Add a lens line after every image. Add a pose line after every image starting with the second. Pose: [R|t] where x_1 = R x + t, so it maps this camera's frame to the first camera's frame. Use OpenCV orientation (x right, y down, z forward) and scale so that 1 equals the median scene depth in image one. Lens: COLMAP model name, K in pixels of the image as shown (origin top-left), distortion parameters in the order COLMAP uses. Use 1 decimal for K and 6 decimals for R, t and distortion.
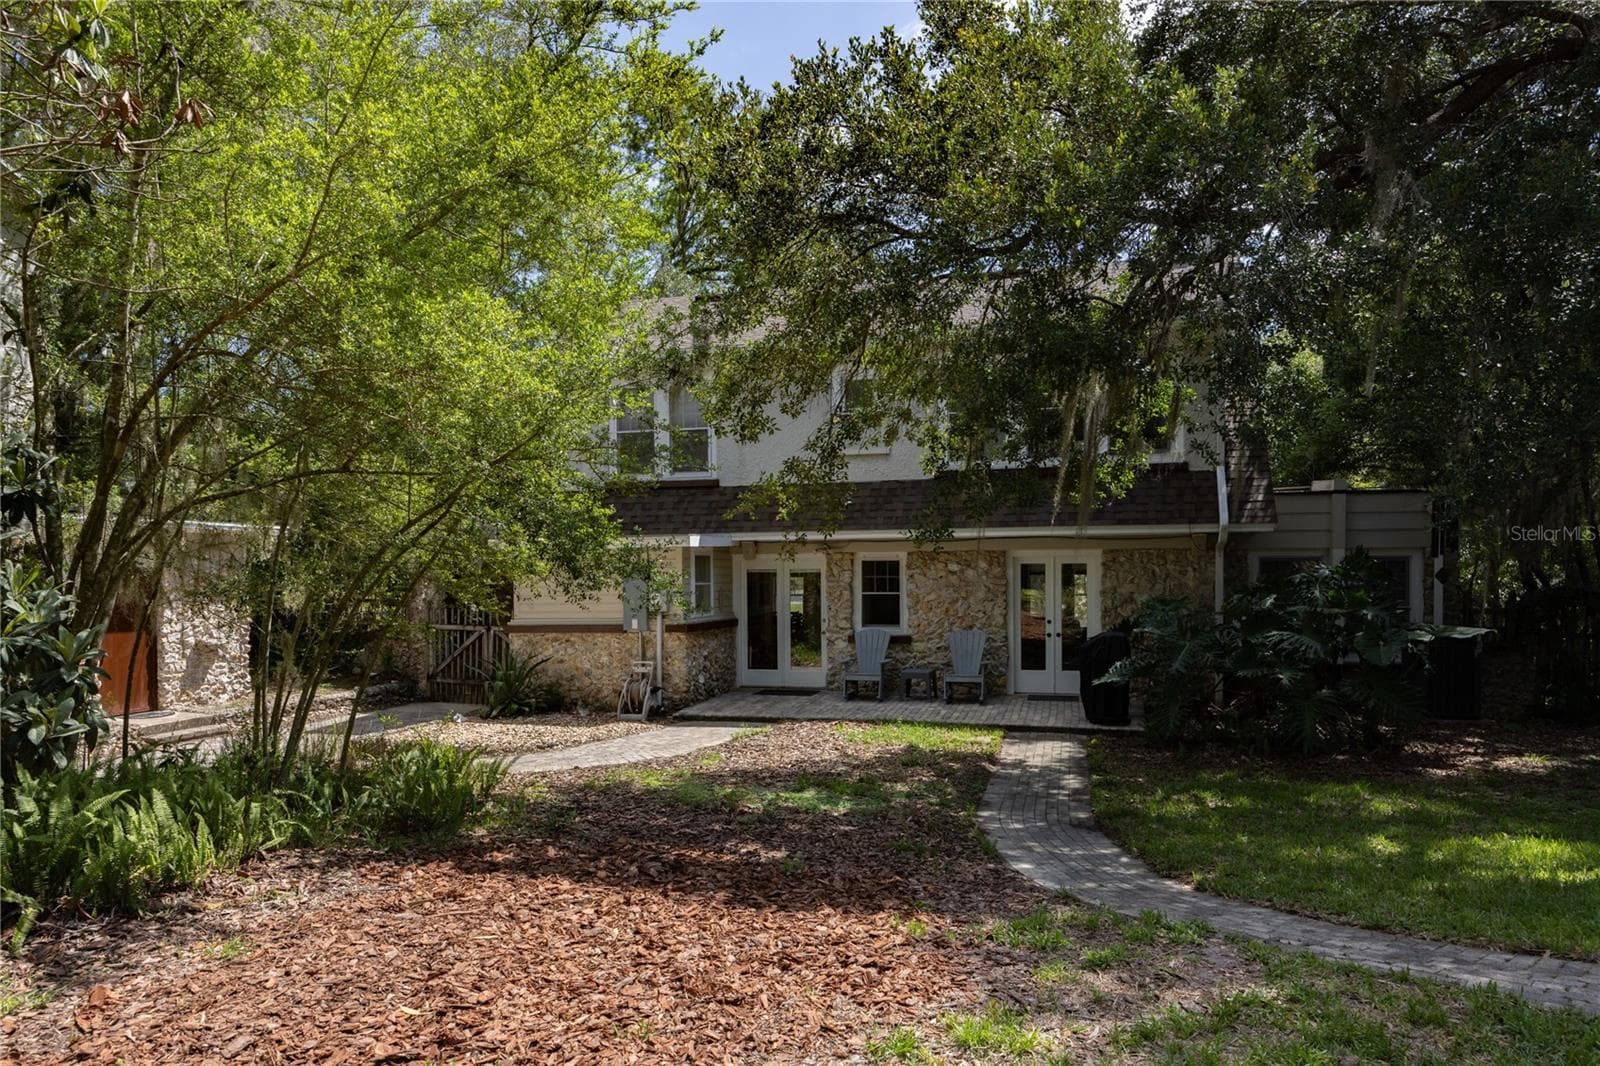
lens RADIAL K [[1035.9, 0, 814.1], [0, 1035.9, 574.6], [0, 0, 1]] dist [-0.006524, -0.002388]
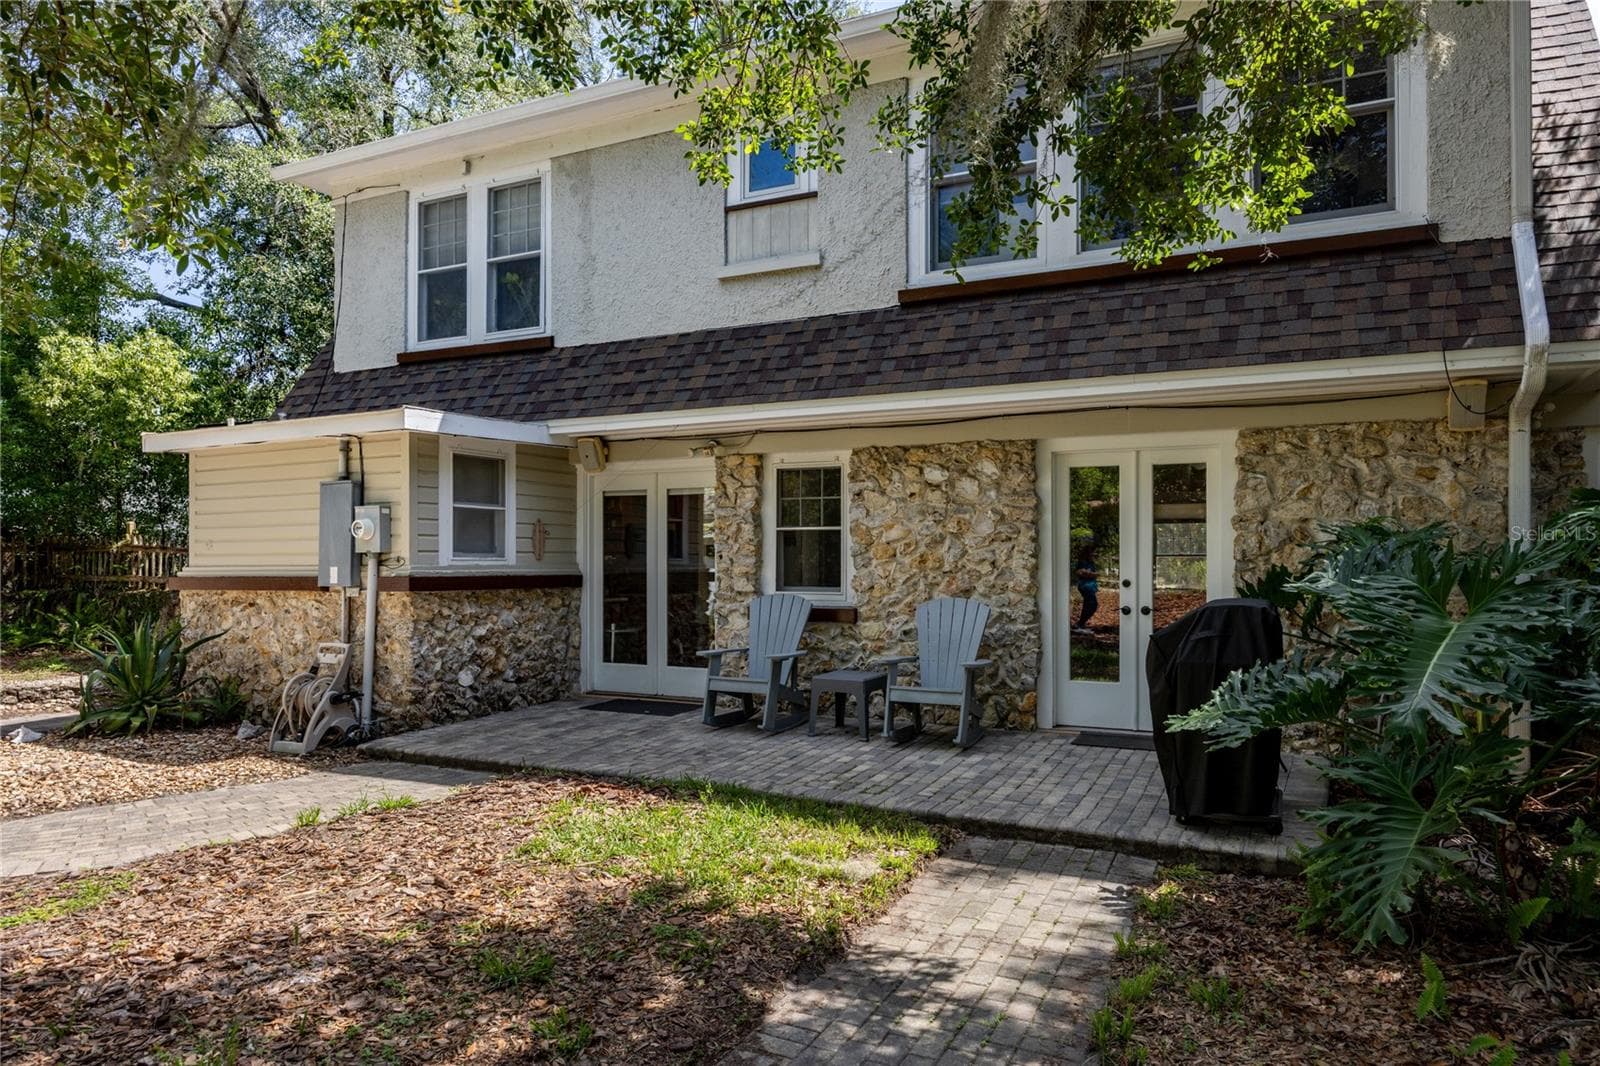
lens RADIAL K [[1035.9, 0, 800.9], [0, 1035.9, 546.6], [0, 0, 1]] dist [-0.006524, -0.002388]
pose [[0.981165, 0.007588, -0.193022, 0.171504], [-0.010974, 0.999804, -0.016482, 0.037947], [0.192859, 0.018290, 0.981056, 0.493709]]
